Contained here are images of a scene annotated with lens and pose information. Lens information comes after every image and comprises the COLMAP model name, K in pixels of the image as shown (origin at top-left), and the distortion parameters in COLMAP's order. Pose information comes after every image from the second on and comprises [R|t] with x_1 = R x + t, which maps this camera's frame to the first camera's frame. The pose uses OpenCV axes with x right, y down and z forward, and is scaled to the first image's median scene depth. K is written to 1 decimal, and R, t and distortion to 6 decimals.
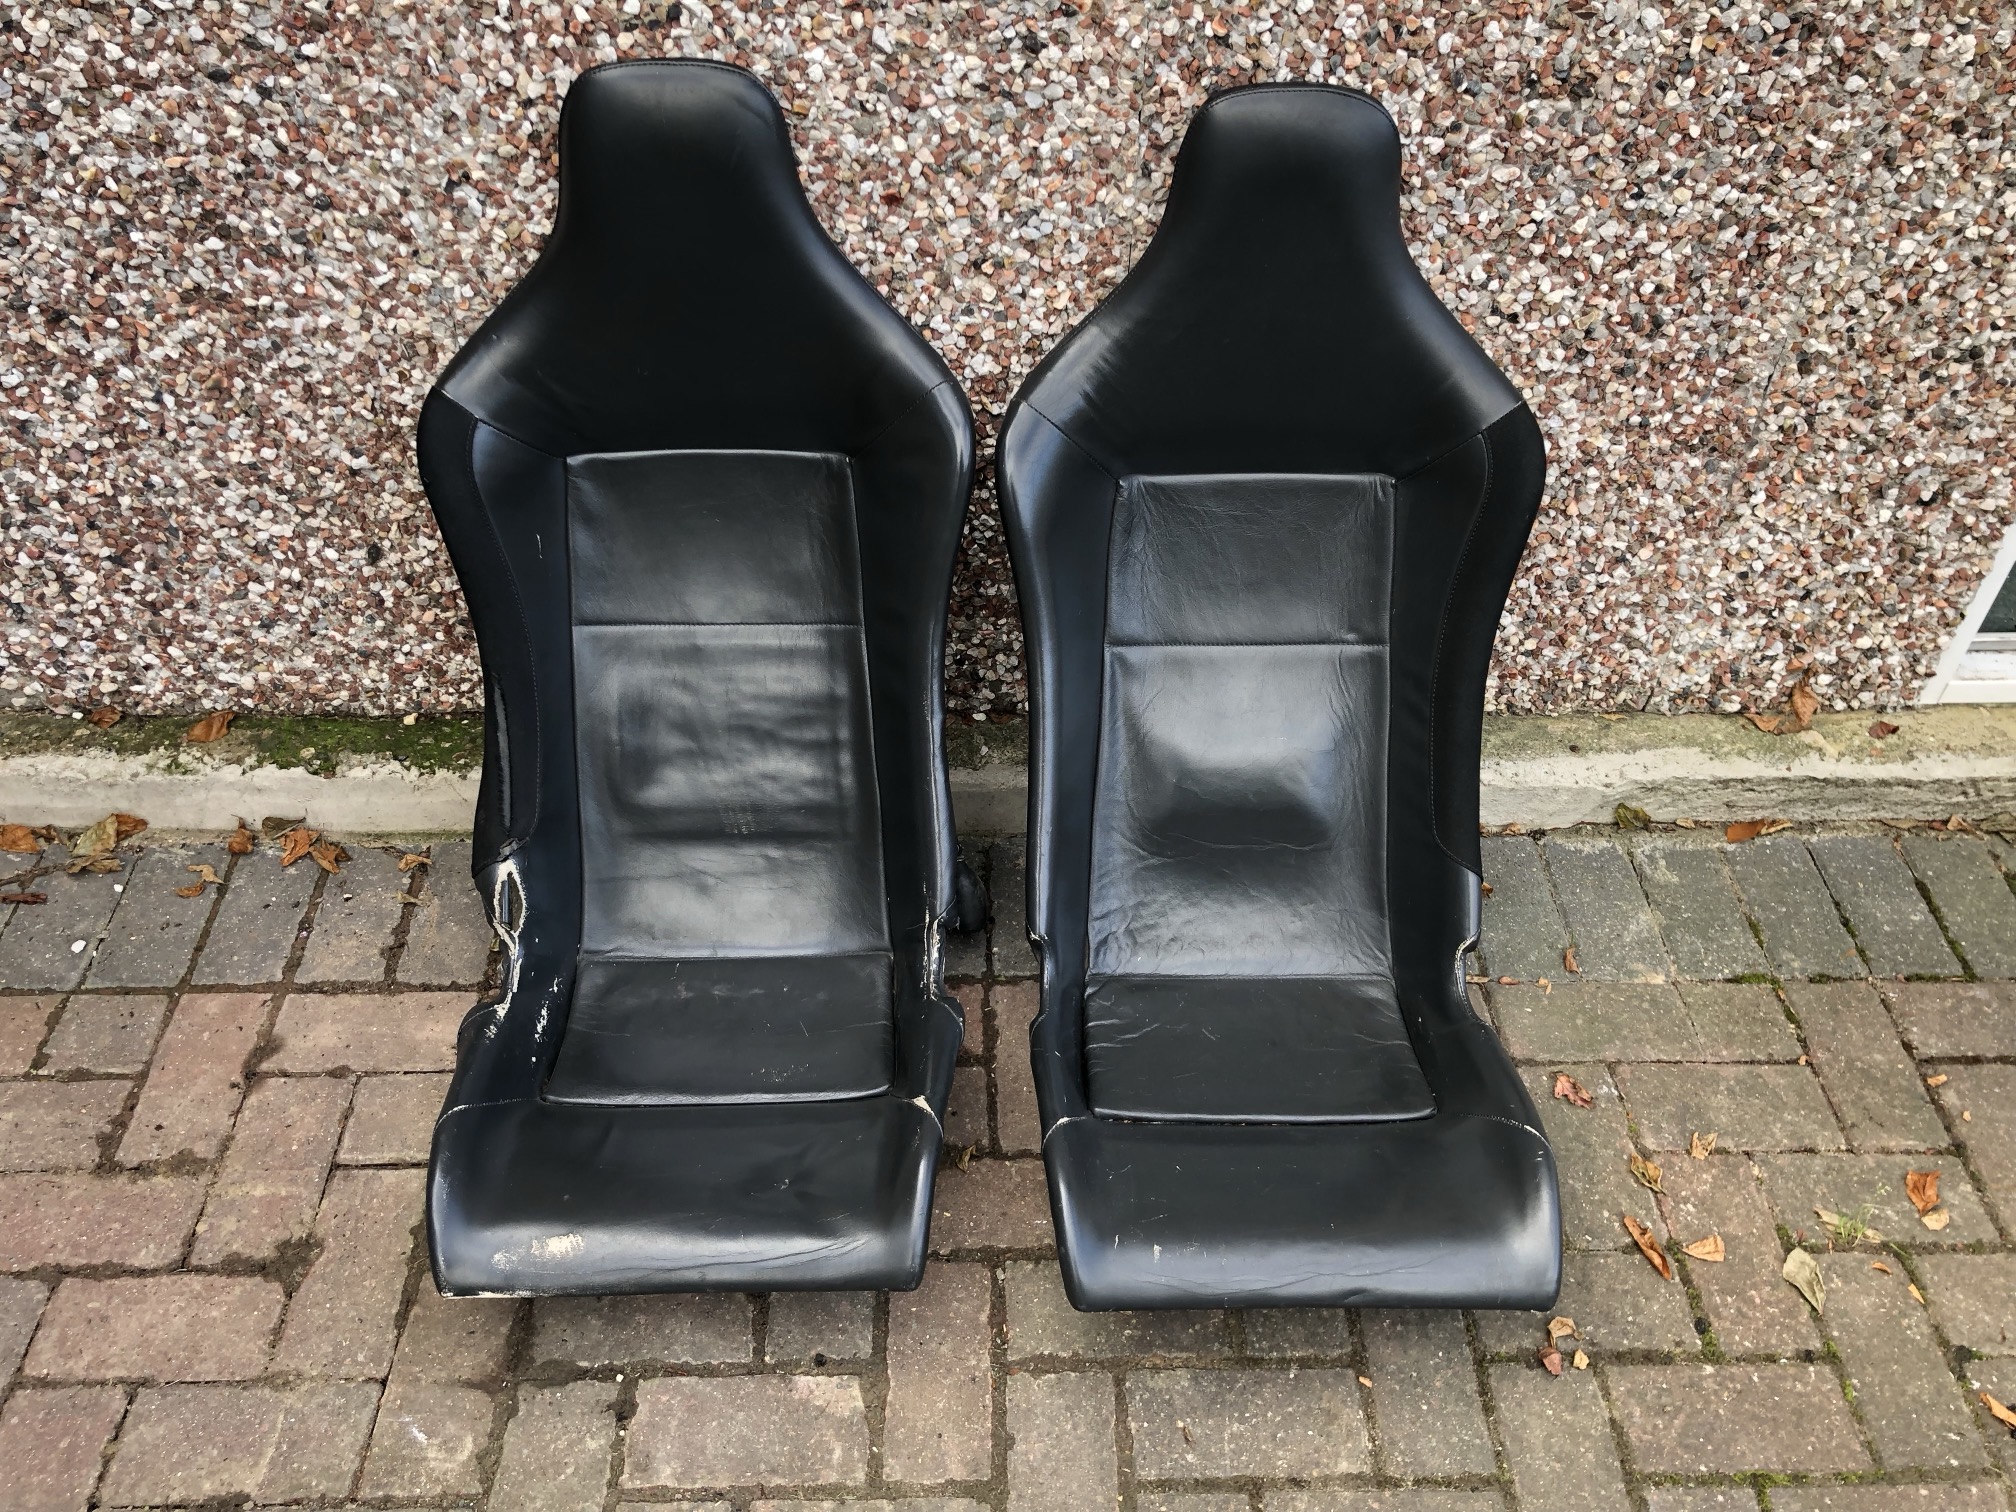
lens RADIAL K [[1731.0, 0, 1011.1], [0, 1731.0, 685.4], [0, 0, 1]] dist [0.024810, 0.015177]
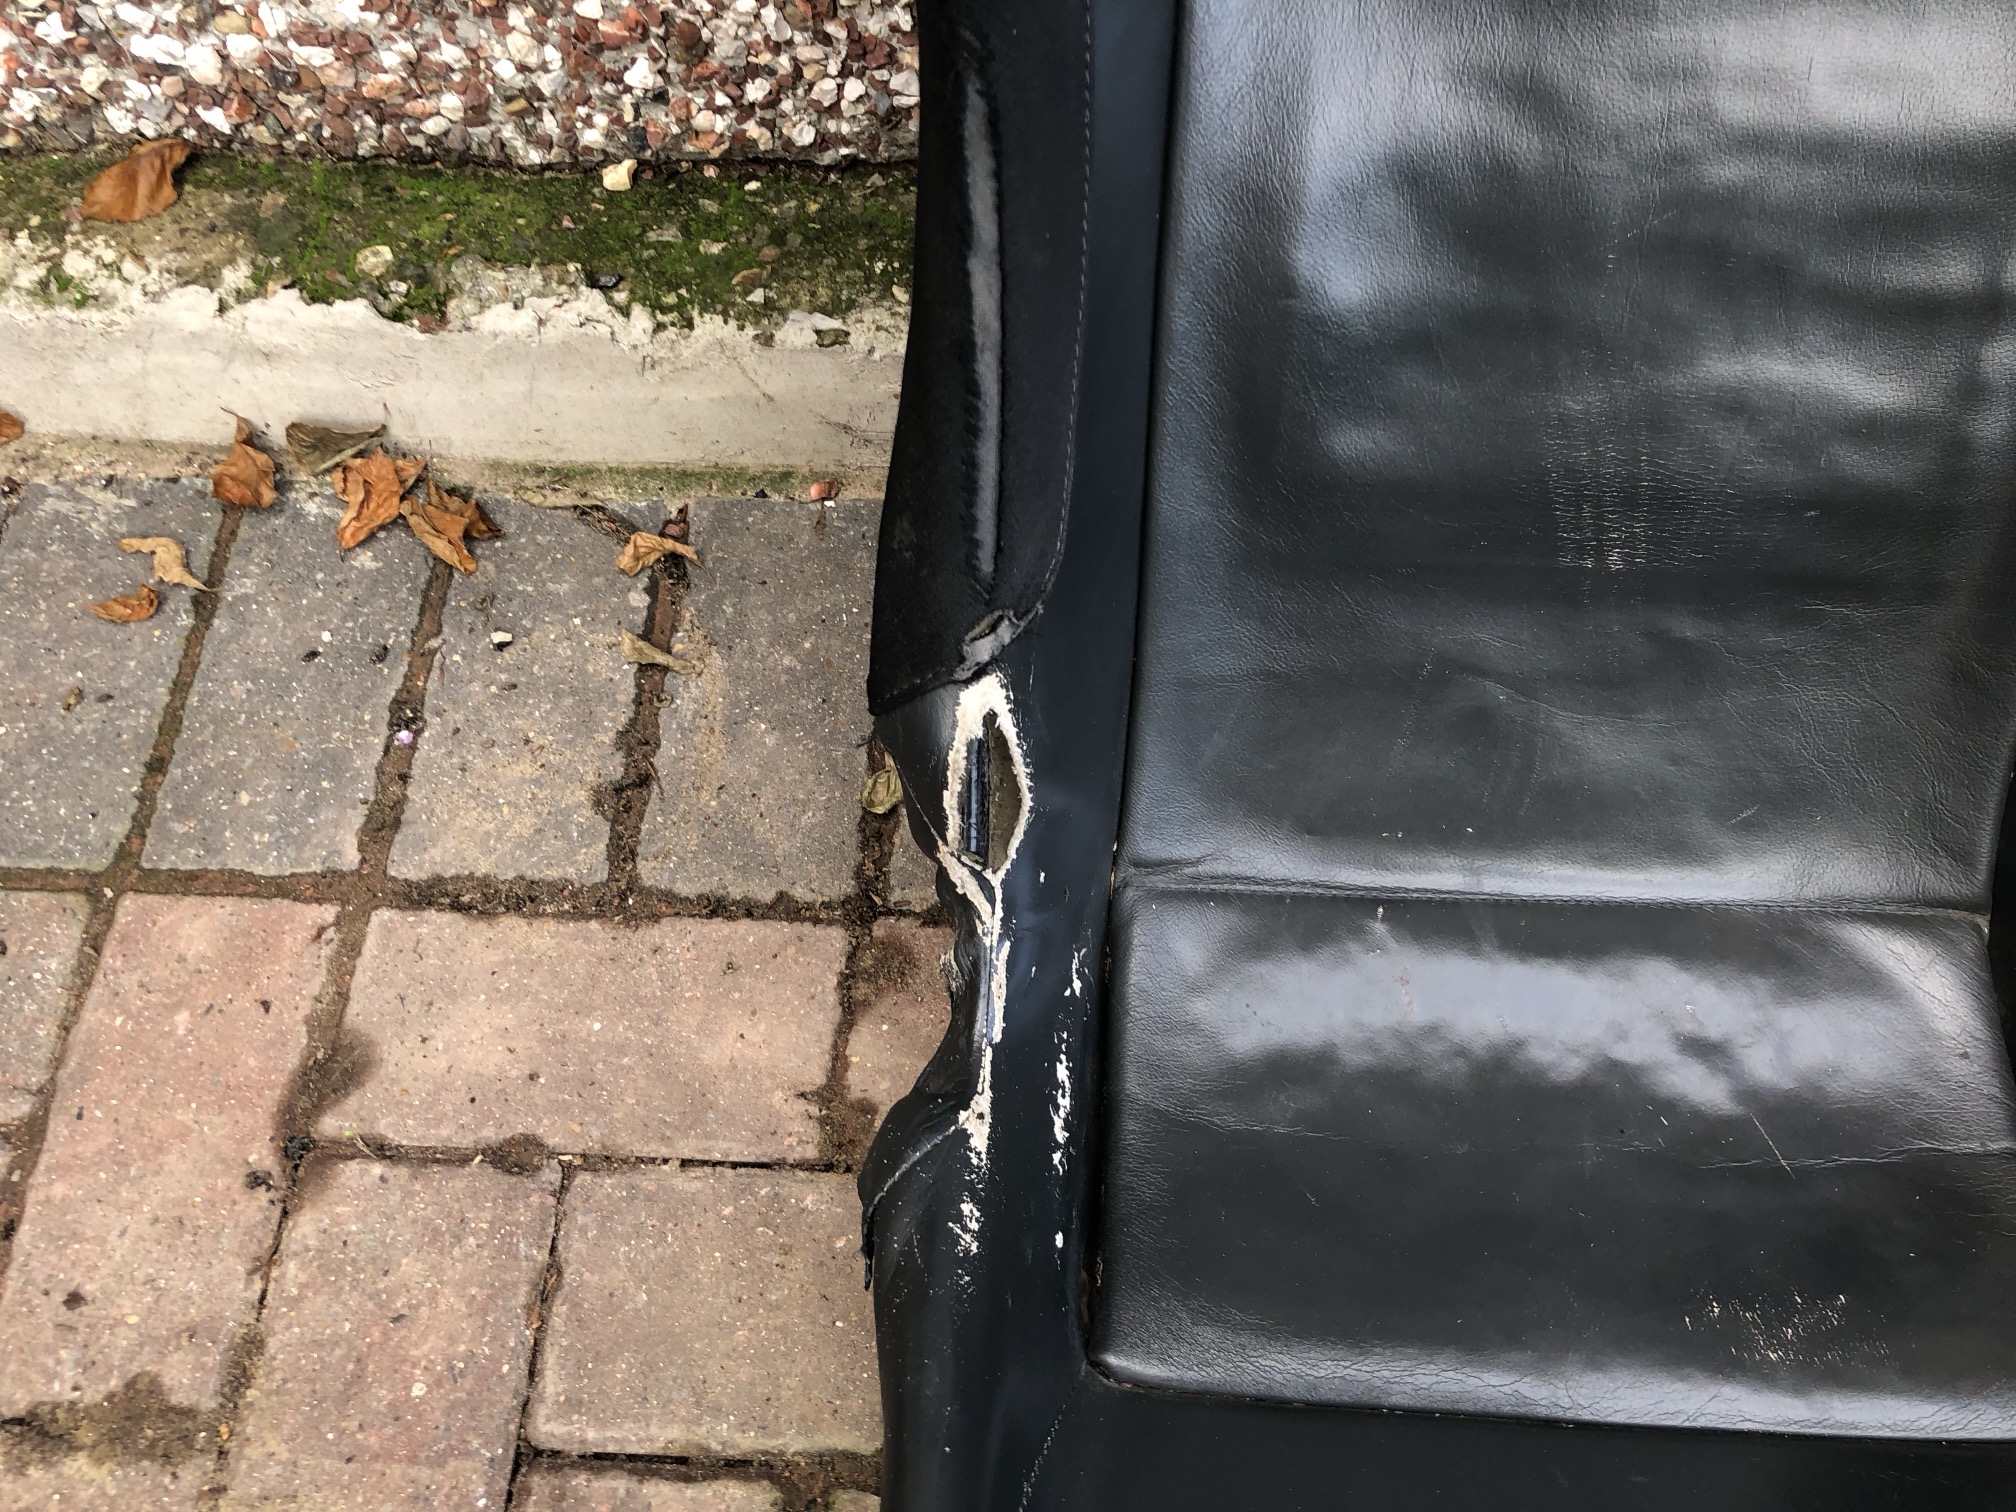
lens RADIAL K [[1743.7, 0, 984.2], [0, 1743.7, 748.0], [0, 0, 1]] dist [0.011631, 0.018222]
pose [[0.994896, 0.053793, -0.085368, -0.228893], [-0.021166, 0.938478, 0.344690, 0.003018], [0.098658, -0.341124, 0.934827, 0.609680]]
